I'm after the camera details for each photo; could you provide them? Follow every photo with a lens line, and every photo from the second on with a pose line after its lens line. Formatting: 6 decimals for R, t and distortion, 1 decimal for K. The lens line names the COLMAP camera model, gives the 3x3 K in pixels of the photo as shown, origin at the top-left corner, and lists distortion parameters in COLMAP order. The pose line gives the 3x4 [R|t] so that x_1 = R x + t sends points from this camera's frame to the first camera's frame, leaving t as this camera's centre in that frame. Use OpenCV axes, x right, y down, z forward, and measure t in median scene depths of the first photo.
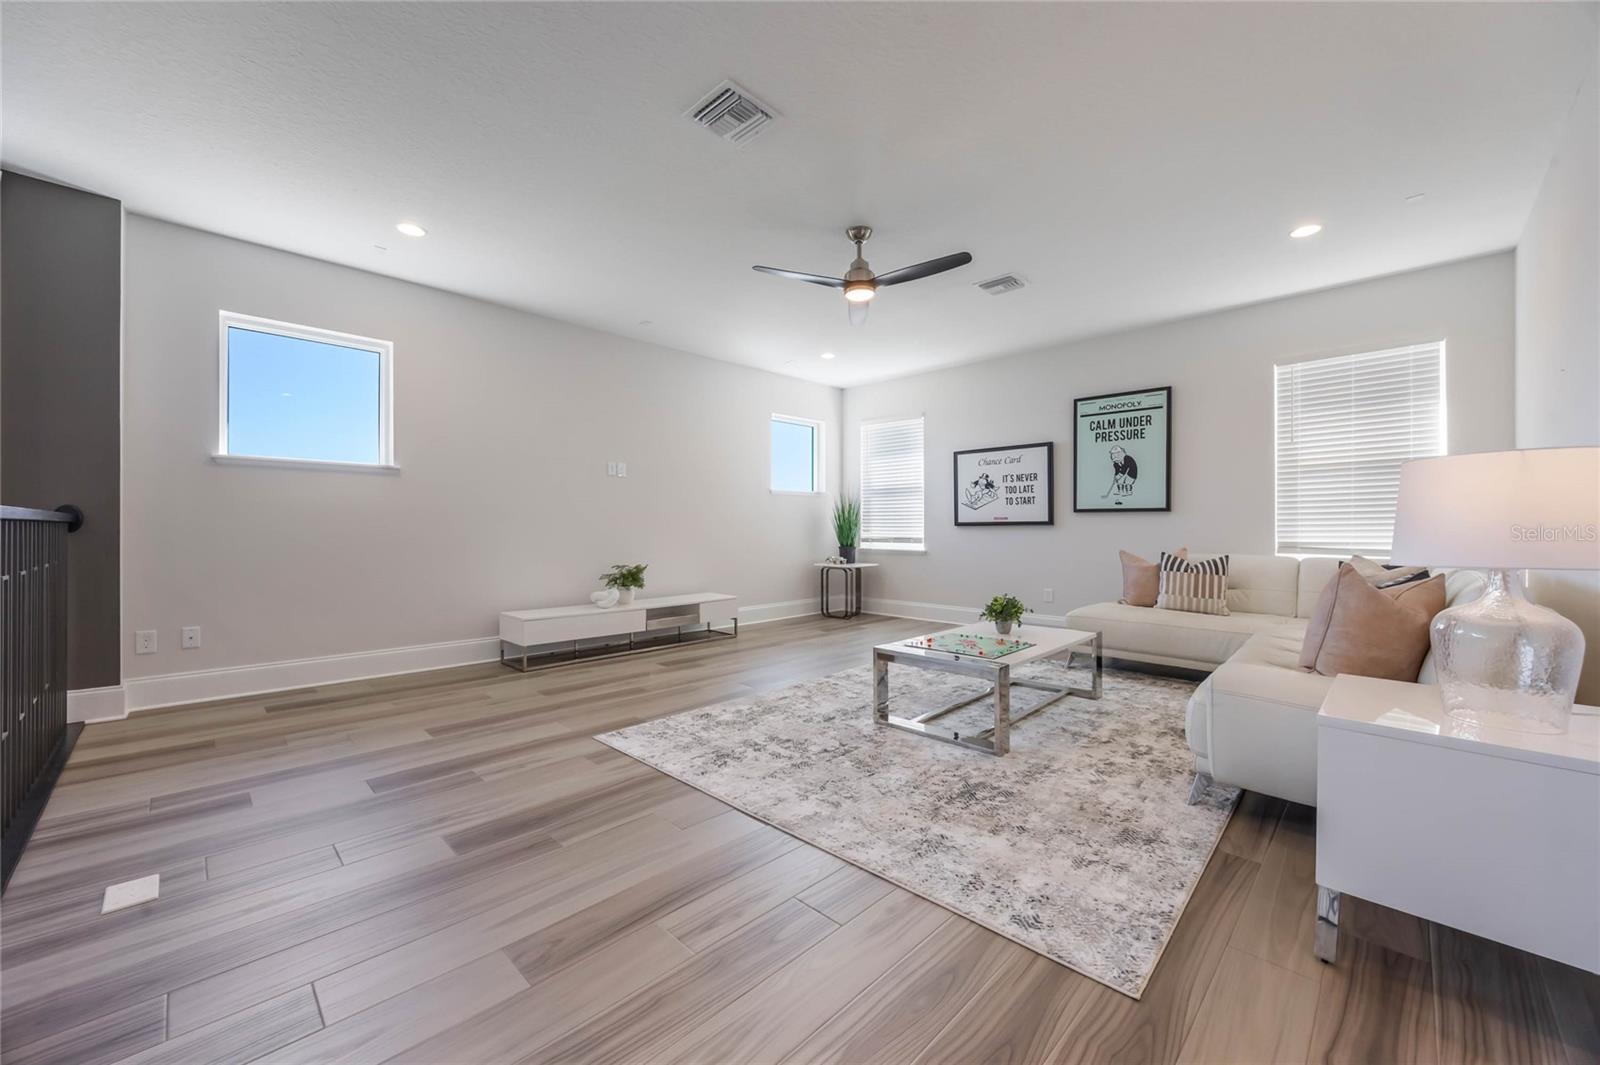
lens RADIAL K [[620.0, 0, 805.0], [0, 620.0, 528.4], [0, 0, 1]] dist [-0.002044, 0.000305]
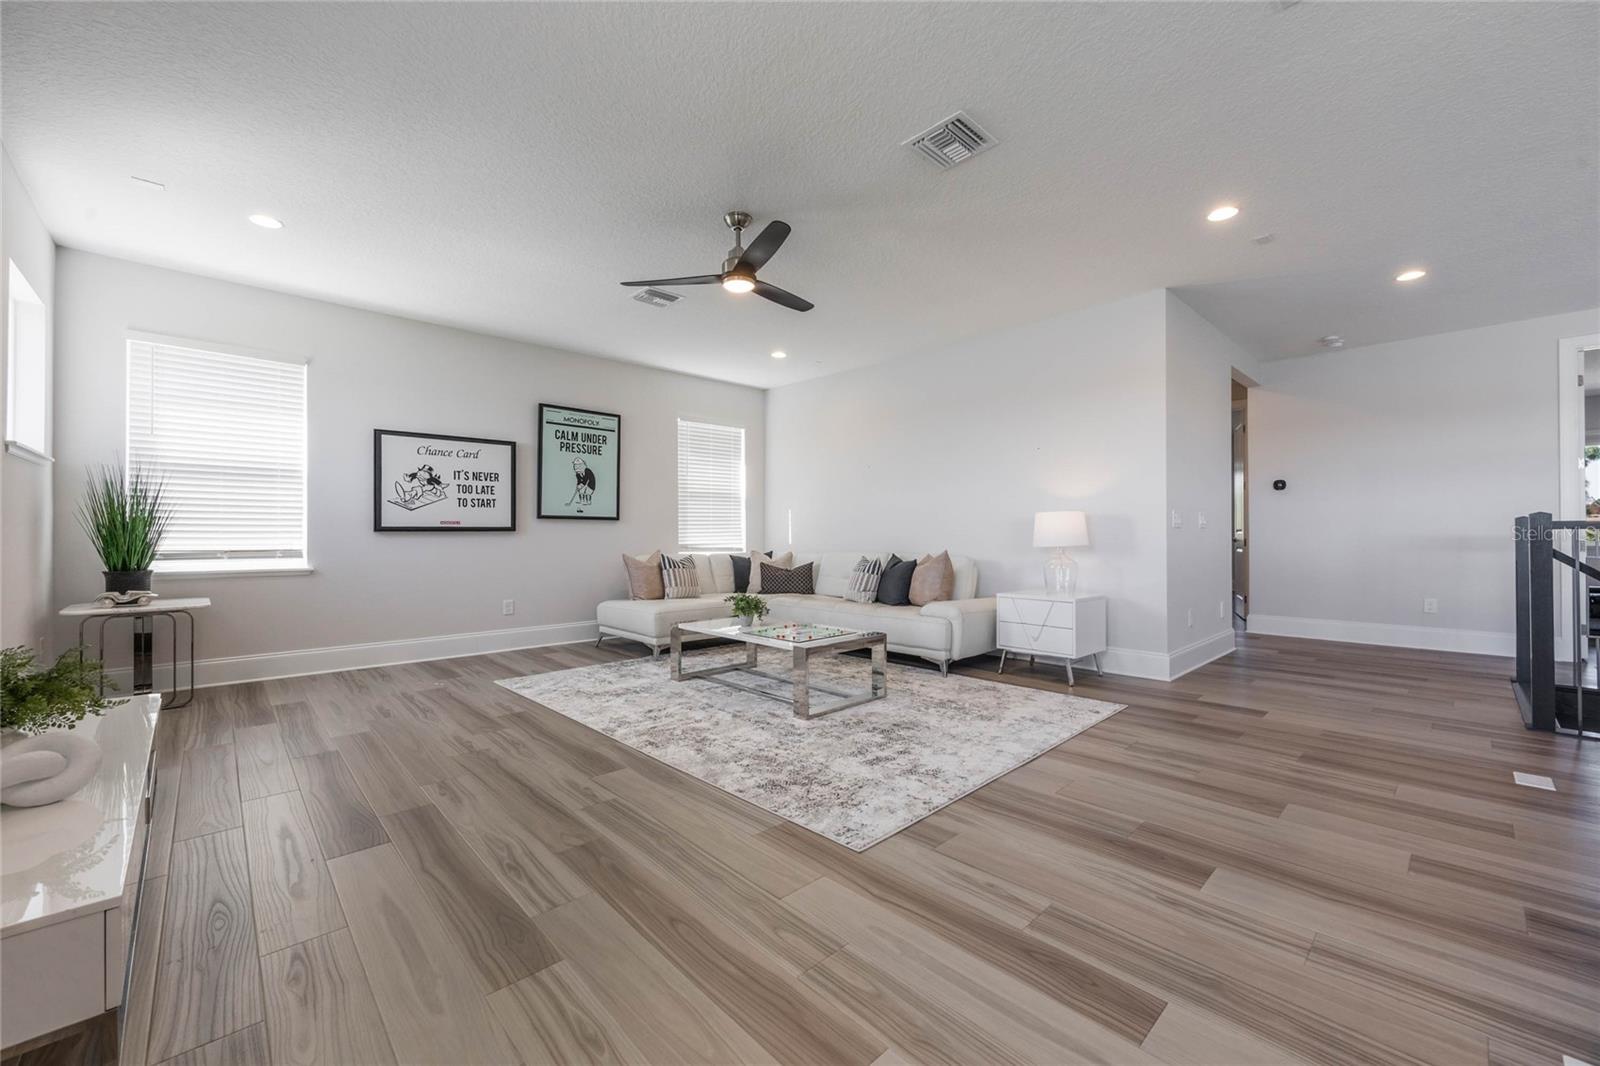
lens RADIAL K [[623.5, 0, 800.0], [0, 623.5, 533.0], [0, 0, 1]] dist [-0.002998, -0.000027]
pose [[0.038755, 0.000436, 0.999249, -0.557608], [0.000127, 1.000000, -0.000441, -0.002278], [-0.999249, 0.000144, 0.038755, 0.571503]]
